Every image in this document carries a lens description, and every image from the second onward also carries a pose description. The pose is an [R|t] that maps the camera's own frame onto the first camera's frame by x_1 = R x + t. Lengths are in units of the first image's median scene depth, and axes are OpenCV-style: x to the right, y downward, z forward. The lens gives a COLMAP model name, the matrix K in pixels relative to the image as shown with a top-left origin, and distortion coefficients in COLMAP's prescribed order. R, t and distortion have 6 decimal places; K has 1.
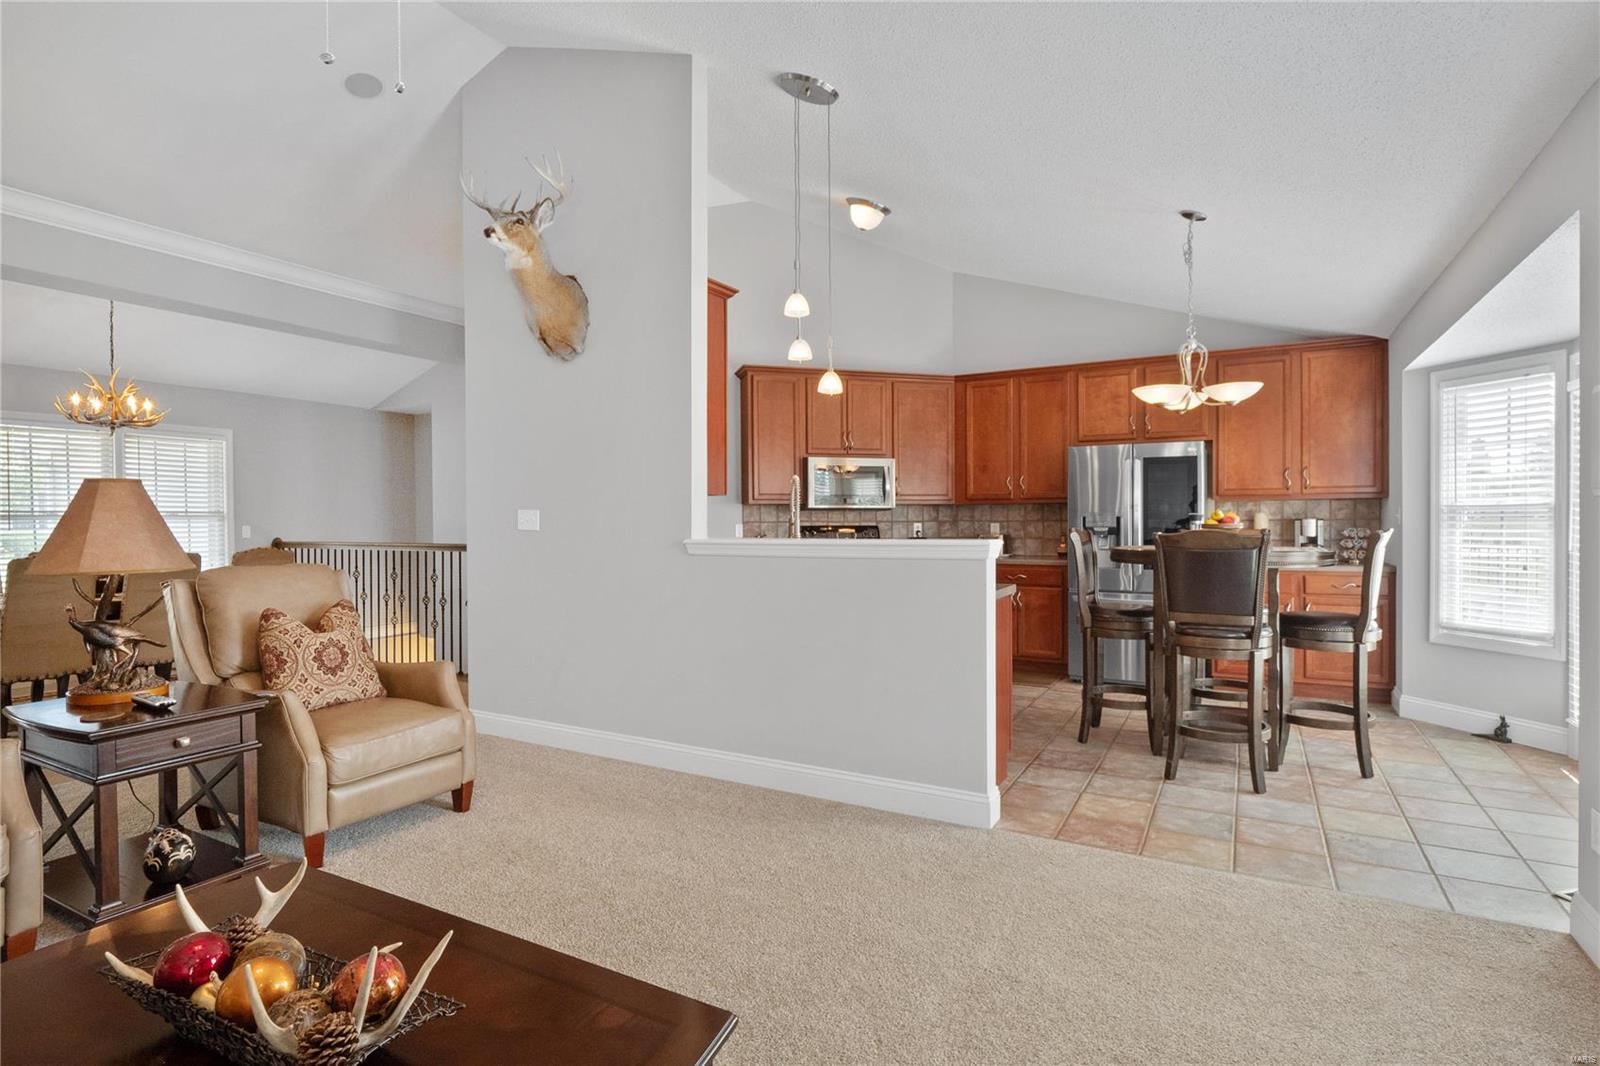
lens RADIAL K [[791.1, 0, 800.0], [0, 791.1, 533.0], [0, 0, 1]] dist [0.000758, 0.000059]
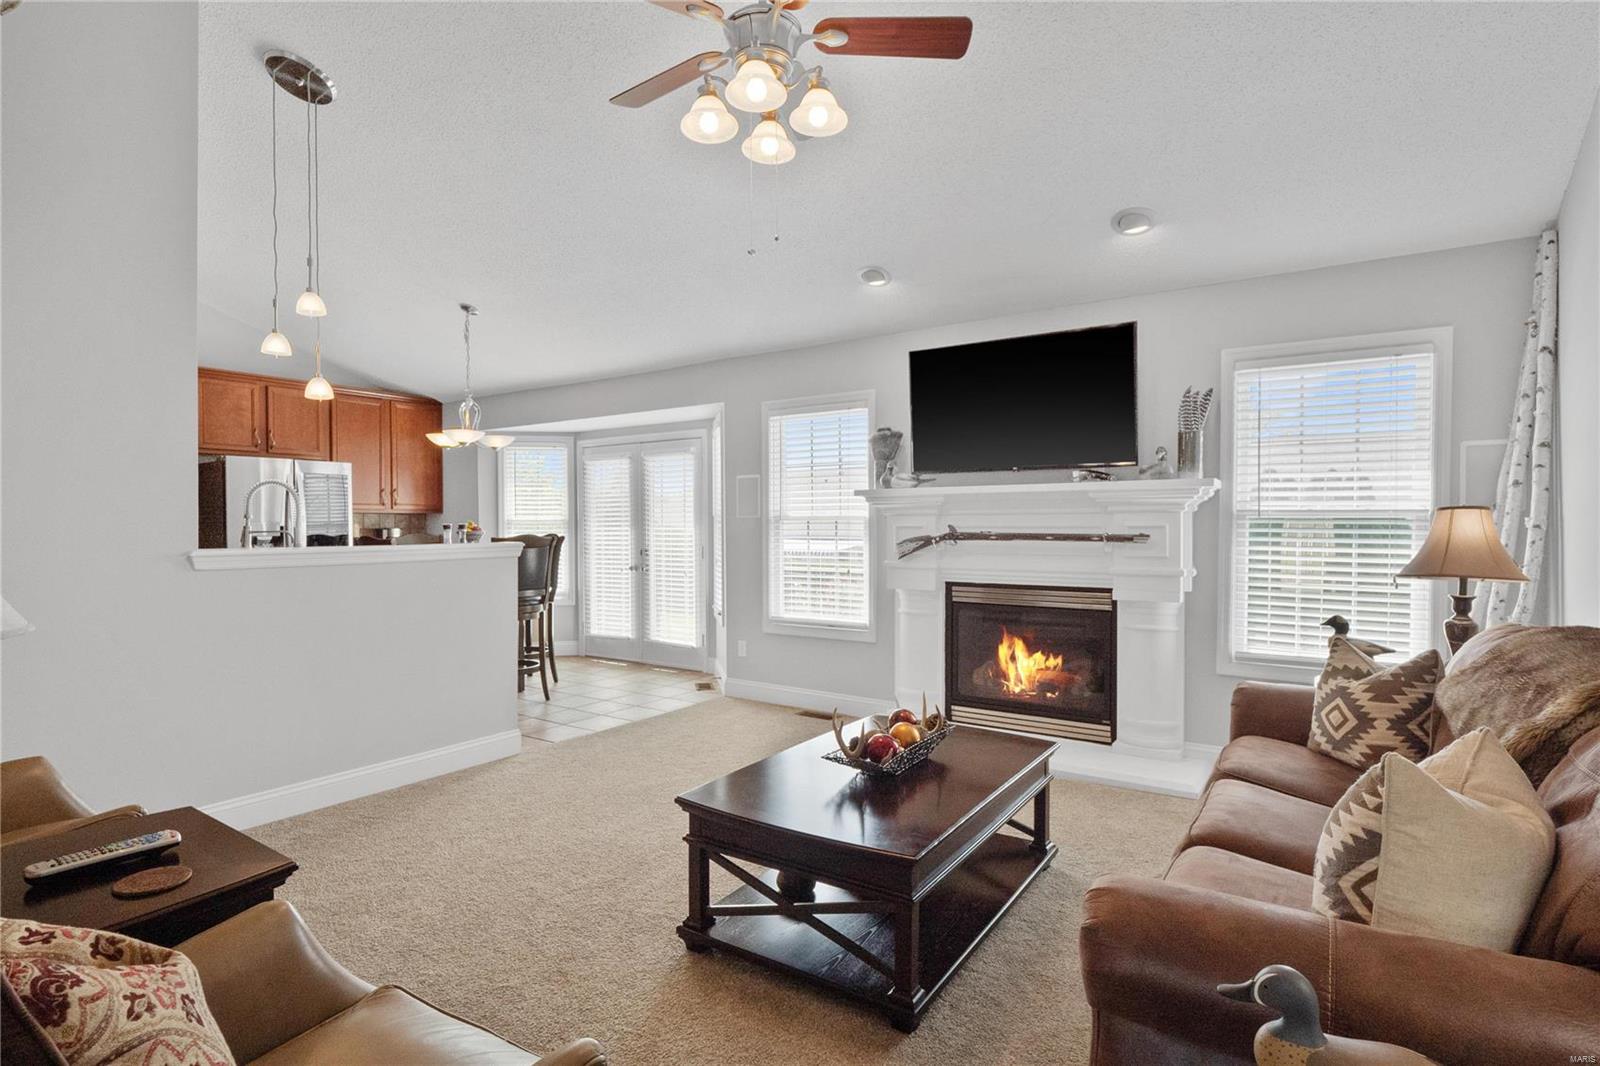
lens RADIAL K [[791.1, 0, 800.0], [0, 791.1, 533.0], [0, 0, 1]] dist [0.000758, 0.000059]
pose [[0.080582, -0.005182, 0.996735, -0.916110], [0.022079, 0.999750, 0.003412, -0.000283], [-0.996503, 0.021732, 0.080676, 0.334756]]
